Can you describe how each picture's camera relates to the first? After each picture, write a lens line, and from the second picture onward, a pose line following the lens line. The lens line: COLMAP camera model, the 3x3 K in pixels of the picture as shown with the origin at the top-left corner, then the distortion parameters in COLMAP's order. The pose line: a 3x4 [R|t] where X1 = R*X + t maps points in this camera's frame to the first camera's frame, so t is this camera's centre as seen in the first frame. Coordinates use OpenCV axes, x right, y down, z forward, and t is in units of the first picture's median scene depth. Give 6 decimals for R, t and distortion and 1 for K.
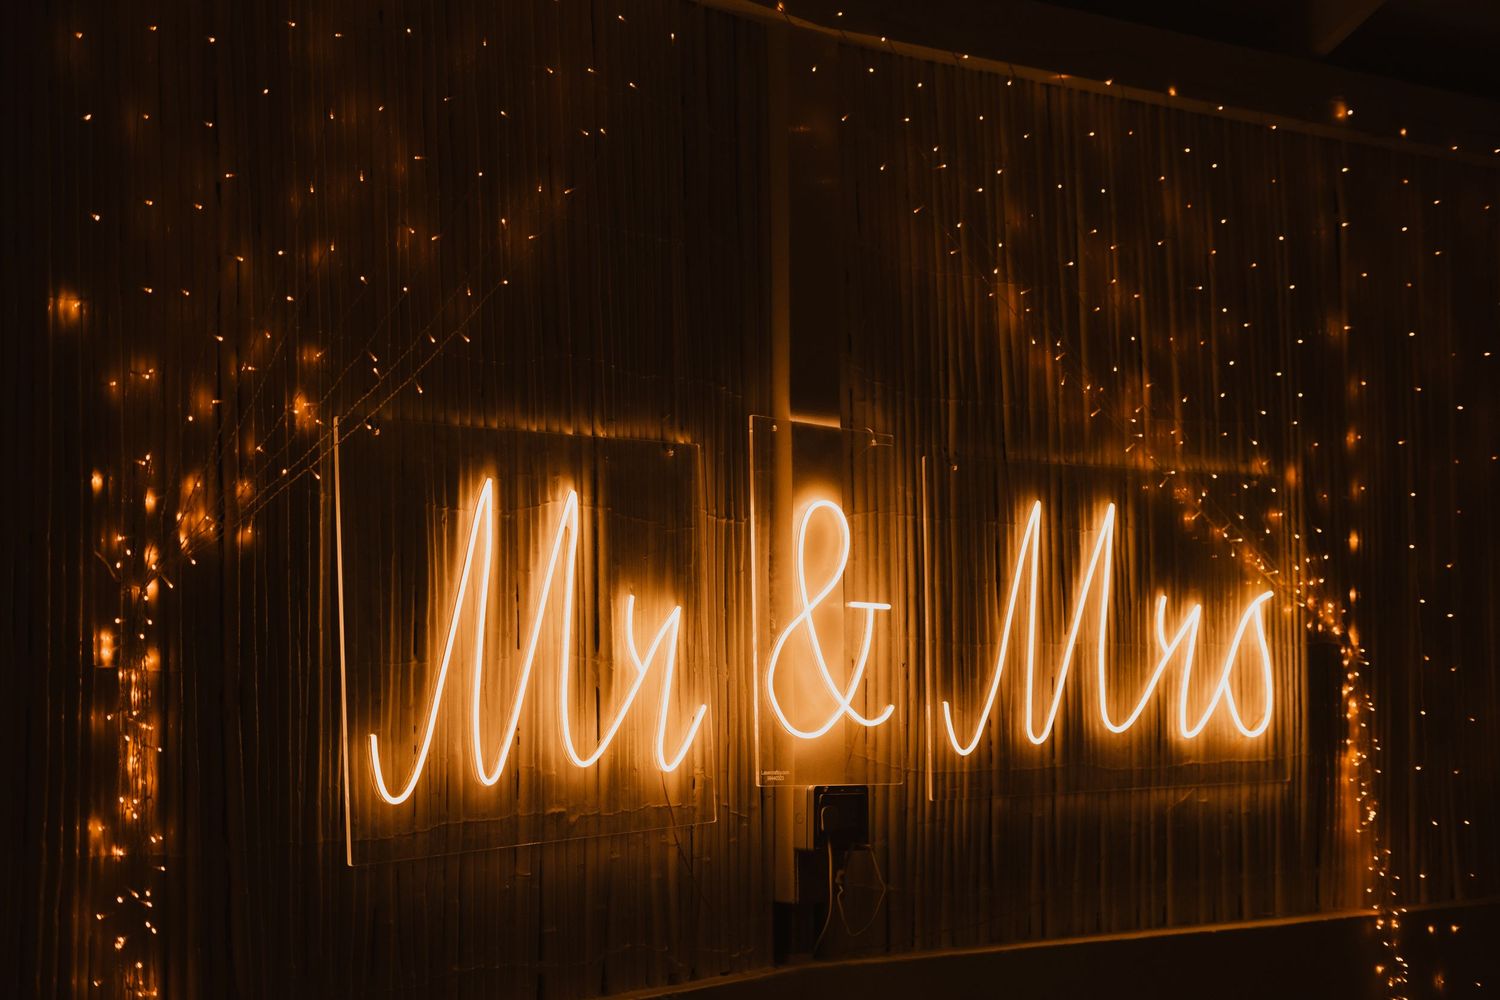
lens RADIAL K [[2139.3, 0, 750.0], [0, 2139.3, 500.0], [0, 0, 1]] dist [-0.011112, 0.011936]
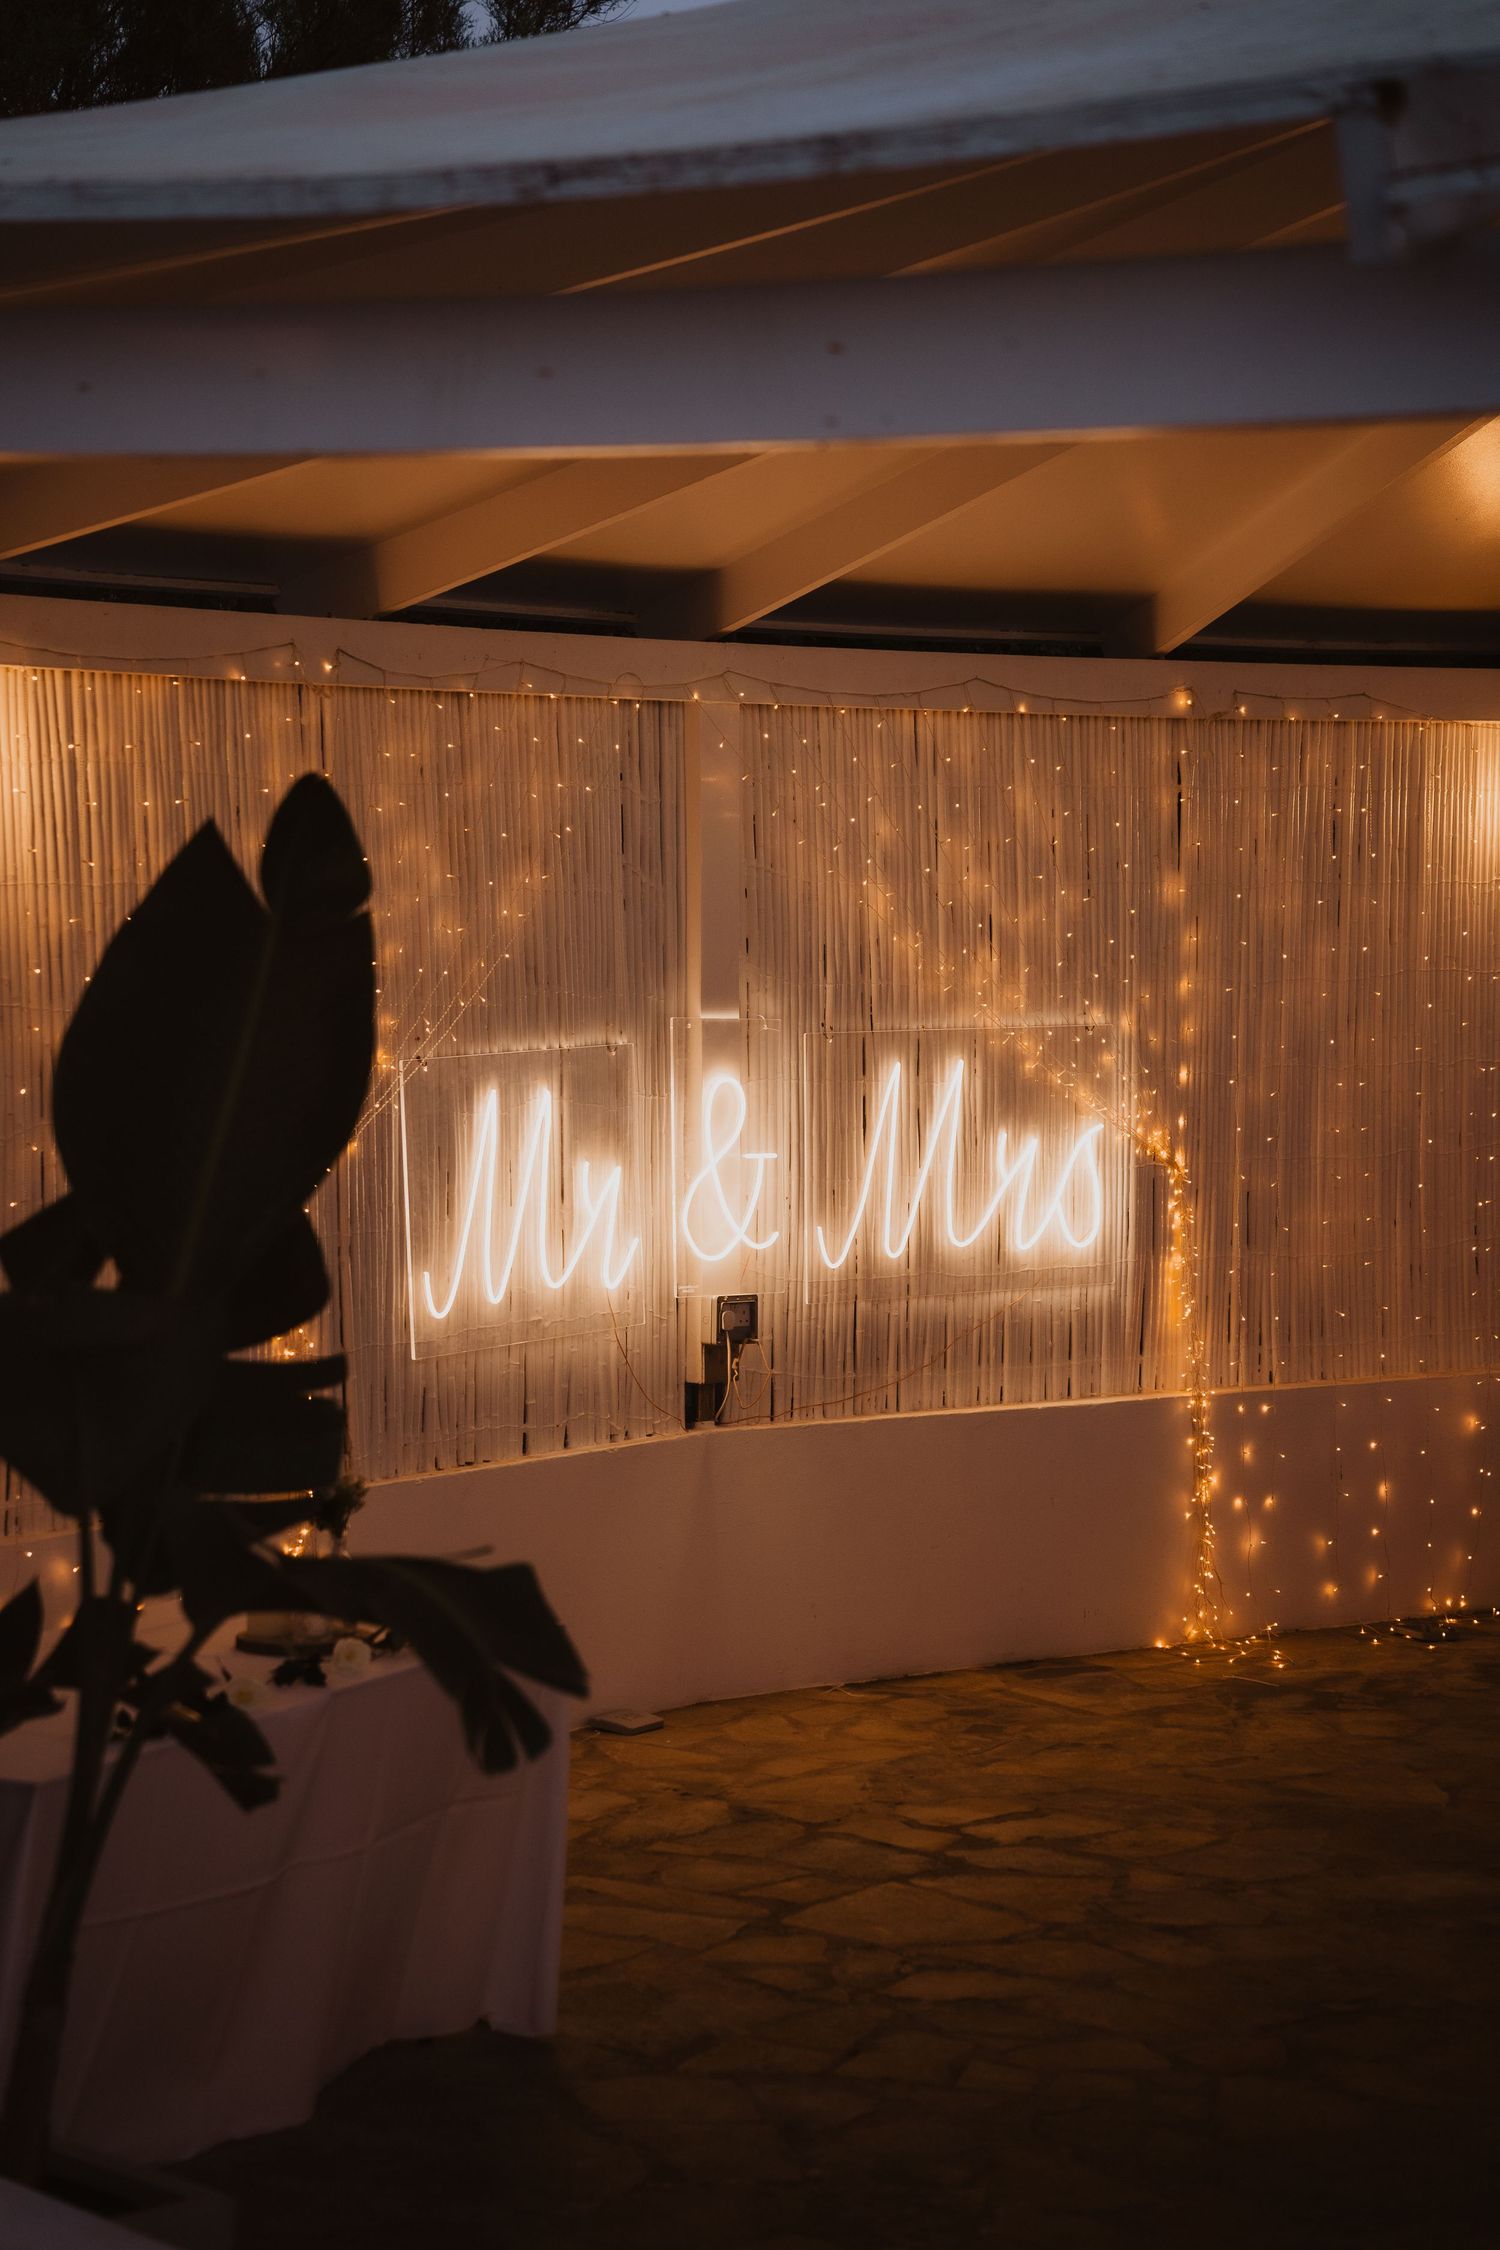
lens RADIAL K [[5735.2, 0, 757.9], [0, 5735.2, 878.1], [0, 0, 1]] dist [0.540920, -0.336516]
pose [[0.999107, 0.006071, 0.041810, -0.087777], [-0.010193, 0.995028, 0.099077, -0.440190], [-0.041001, -0.099414, 0.994201, -2.324585]]
